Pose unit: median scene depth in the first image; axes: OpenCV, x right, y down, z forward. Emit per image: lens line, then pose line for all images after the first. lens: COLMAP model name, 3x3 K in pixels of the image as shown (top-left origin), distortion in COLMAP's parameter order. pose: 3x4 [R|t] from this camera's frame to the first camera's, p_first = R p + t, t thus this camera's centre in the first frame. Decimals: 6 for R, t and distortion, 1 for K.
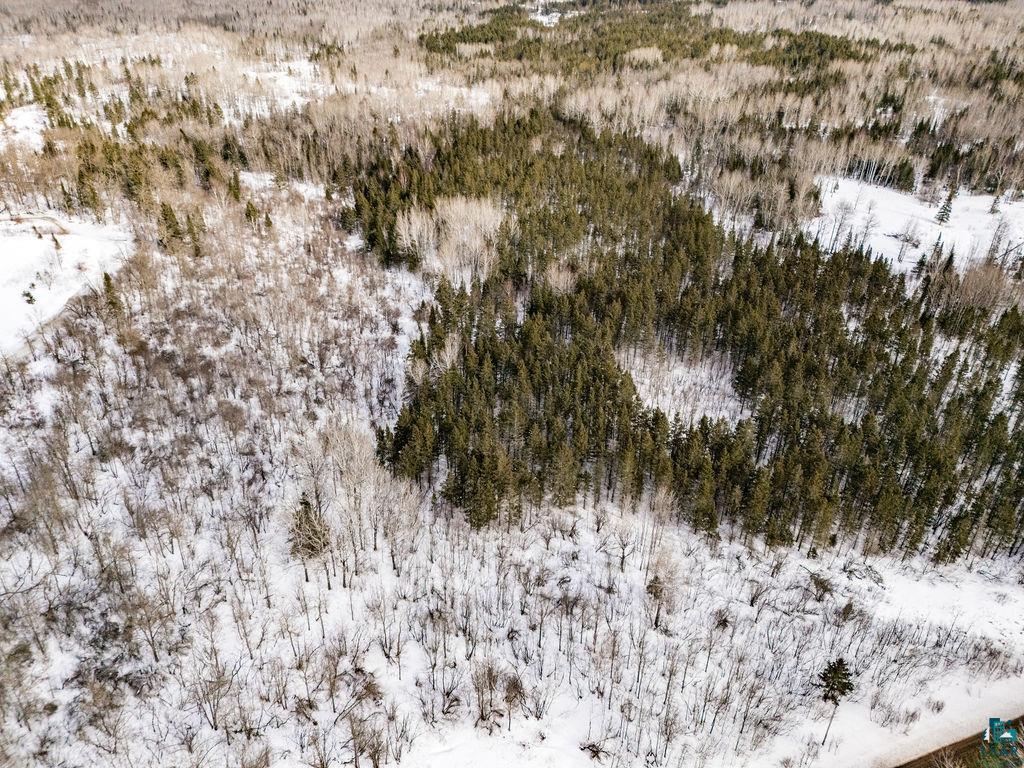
lens RADIAL K [[739.4, 0, 507.9], [0, 739.4, 386.6], [0, 0, 1]] dist [0.097522, -0.103374]
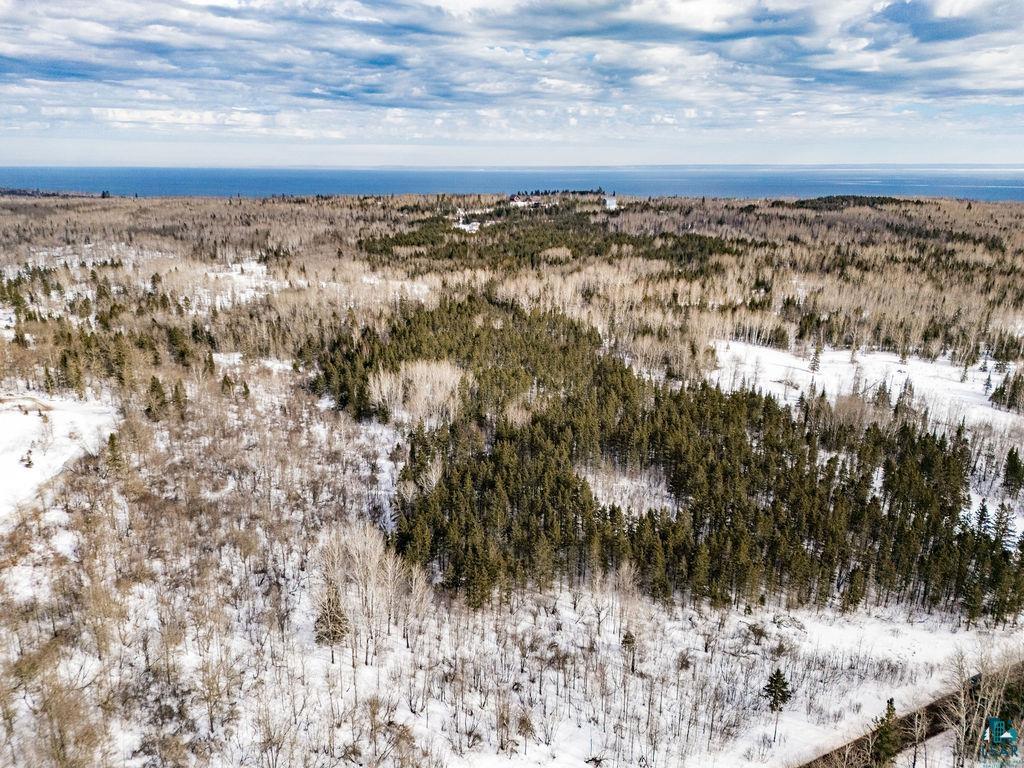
lens RADIAL K [[739.4, 0, 507.9], [0, 739.4, 386.6], [0, 0, 1]] dist [0.097522, -0.103374]
pose [[0.993472, -0.035188, 0.108515, -0.069020], [0.060498, 0.968971, -0.239658, 0.087496], [-0.096715, 0.244659, 0.964774, -0.155538]]
